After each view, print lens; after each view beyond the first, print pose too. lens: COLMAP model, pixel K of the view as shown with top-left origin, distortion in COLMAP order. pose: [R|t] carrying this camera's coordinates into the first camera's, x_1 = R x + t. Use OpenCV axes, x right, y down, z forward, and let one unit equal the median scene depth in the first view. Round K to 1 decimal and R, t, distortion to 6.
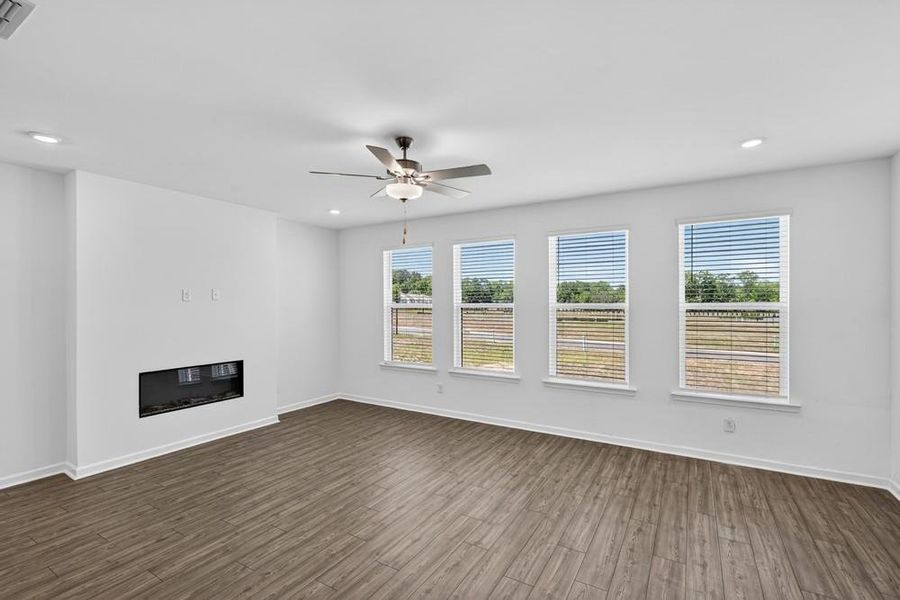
lens RADIAL K [[406.3, 0, 449.0], [0, 406.3, 304.2], [0, 0, 1]] dist [-0.009567, 0.001814]
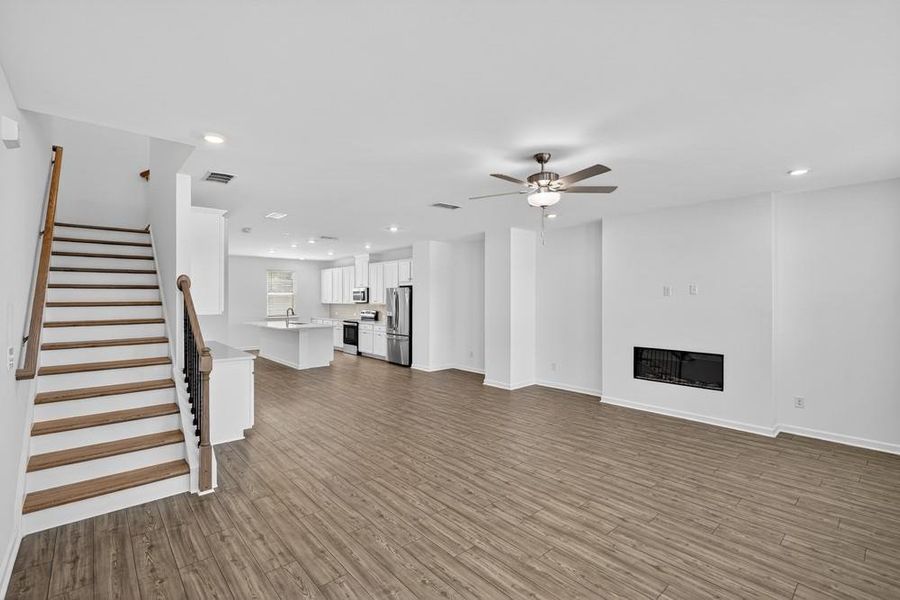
lens RADIAL K [[406.3, 0, 444.6], [0, 406.3, 323.8], [0, 0, 1]] dist [-0.009567, 0.001814]
pose [[-0.311241, 0.057537, -0.948588, 0.812849], [-0.003766, 0.998083, 0.061775, 0.005466], [0.950324, 0.022799, -0.310427, 0.841527]]
